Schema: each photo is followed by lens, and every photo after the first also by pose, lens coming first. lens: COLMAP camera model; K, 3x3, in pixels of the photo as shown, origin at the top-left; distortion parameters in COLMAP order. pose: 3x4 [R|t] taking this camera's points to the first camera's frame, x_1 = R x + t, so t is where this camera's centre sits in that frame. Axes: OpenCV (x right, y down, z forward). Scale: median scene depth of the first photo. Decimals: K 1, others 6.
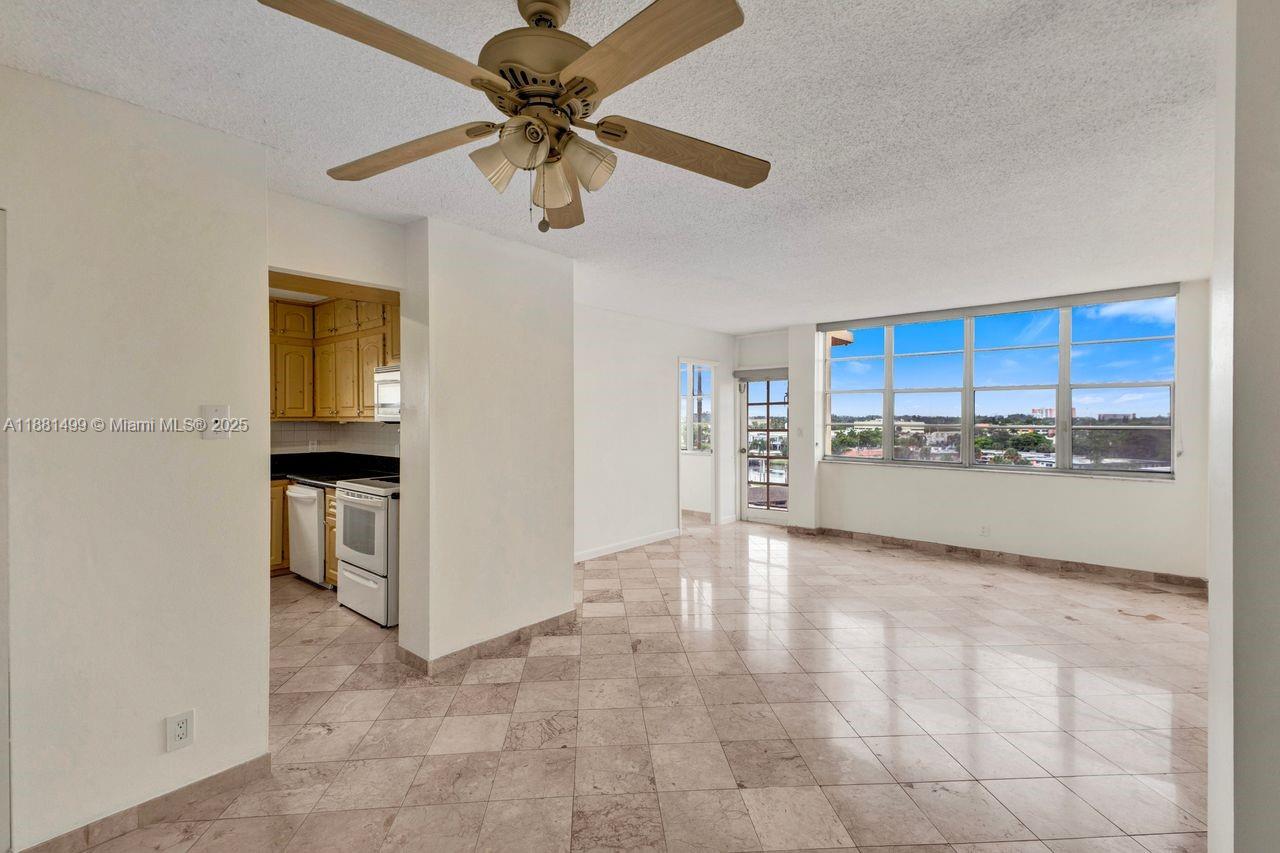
lens RADIAL K [[570.9, 0, 633.4], [0, 570.9, 415.2], [0, 0, 1]] dist [0.038894, -0.000319]
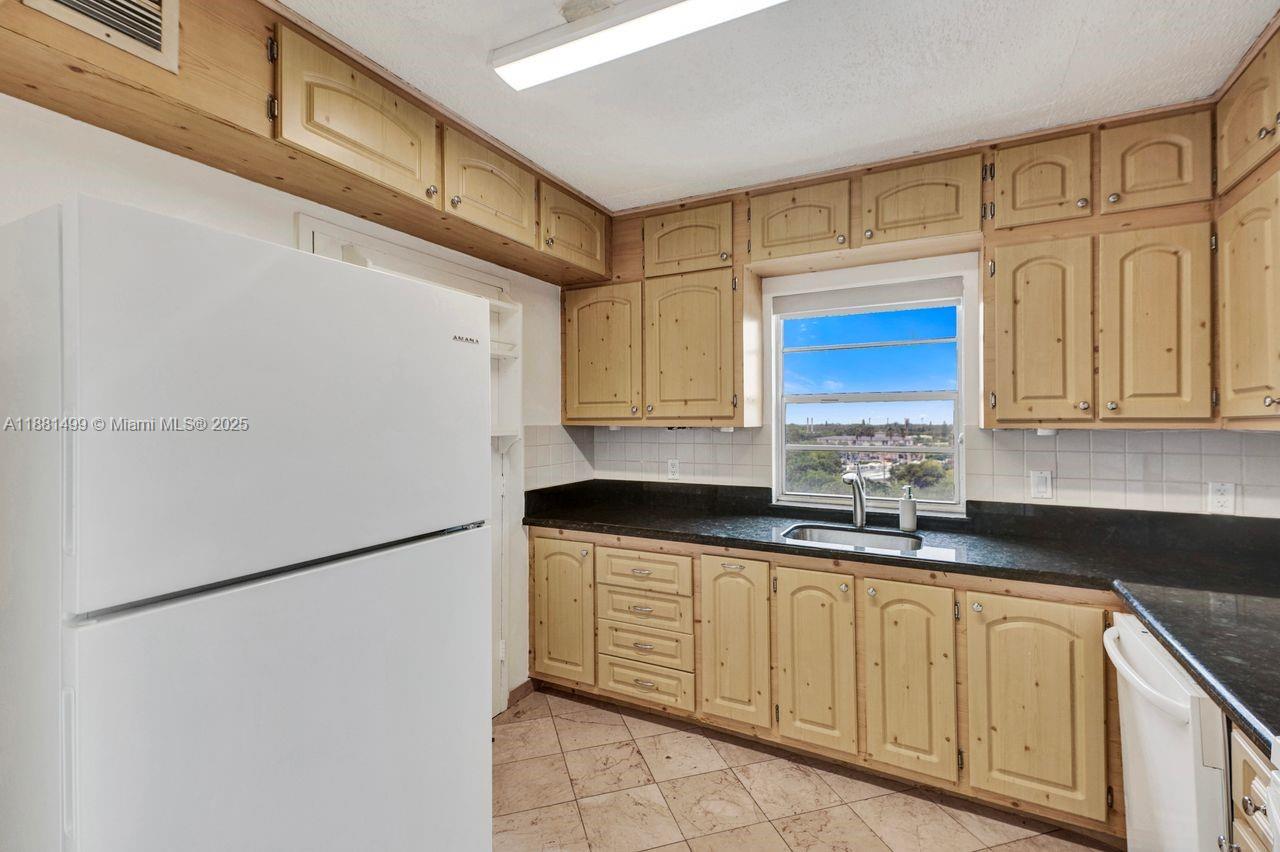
lens RADIAL K [[576.0, 0, 634.6], [0, 576.0, 430.6], [0, 0, 1]] dist [-0.003138, 0.000441]
pose [[0.218490, -0.000229, -0.975839, -0.232177], [0.004105, 0.999991, 0.000684, 0.007387], [0.975831, -0.004155, 0.218489, 0.465387]]
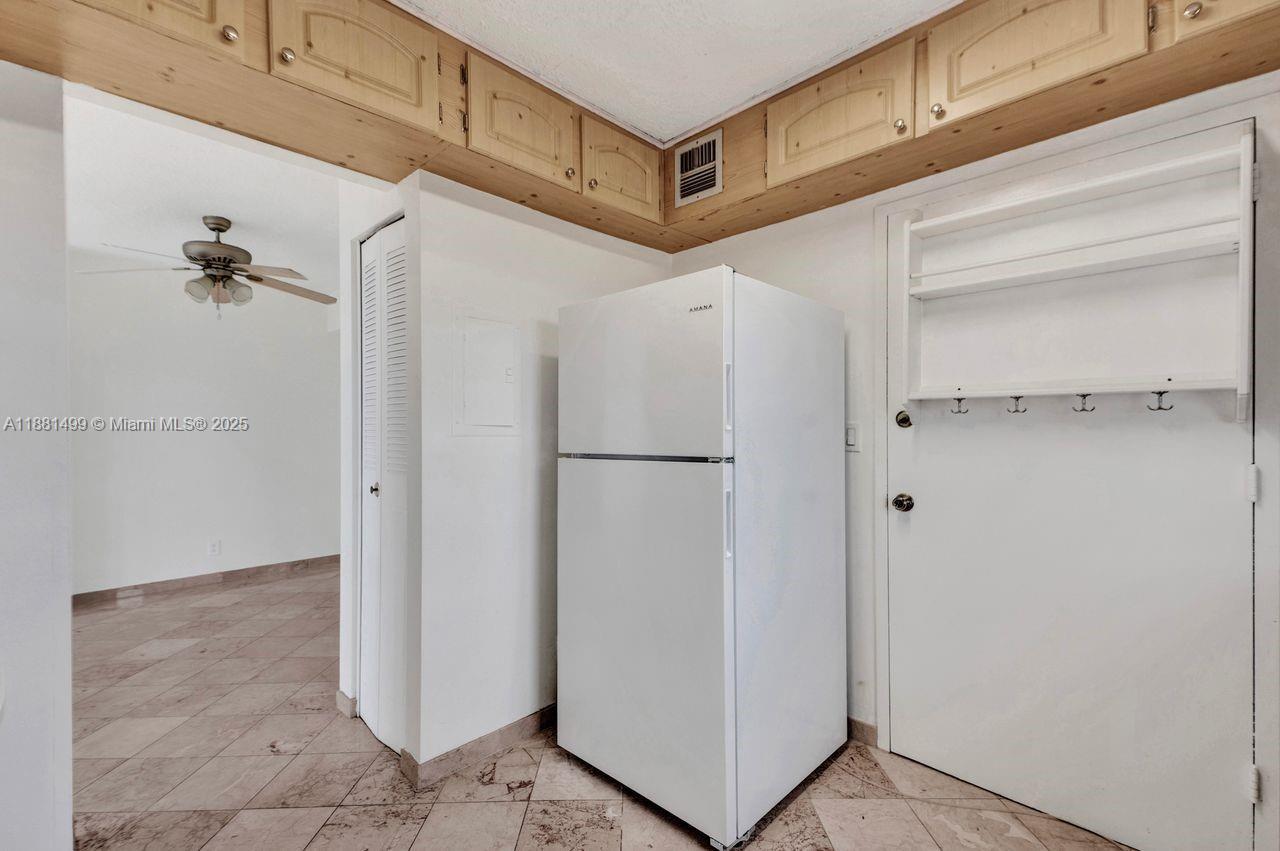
lens RADIAL K [[560.5, 0, 638.7], [0, 560.5, 440.9], [0, 0, 1]] dist [0.013431, -0.000052]
pose [[-0.998403, 0.003220, 0.056397, -0.449574], [0.004566, 0.999707, 0.023759, 0.028361], [-0.056304, 0.023978, -0.998126, 0.726944]]
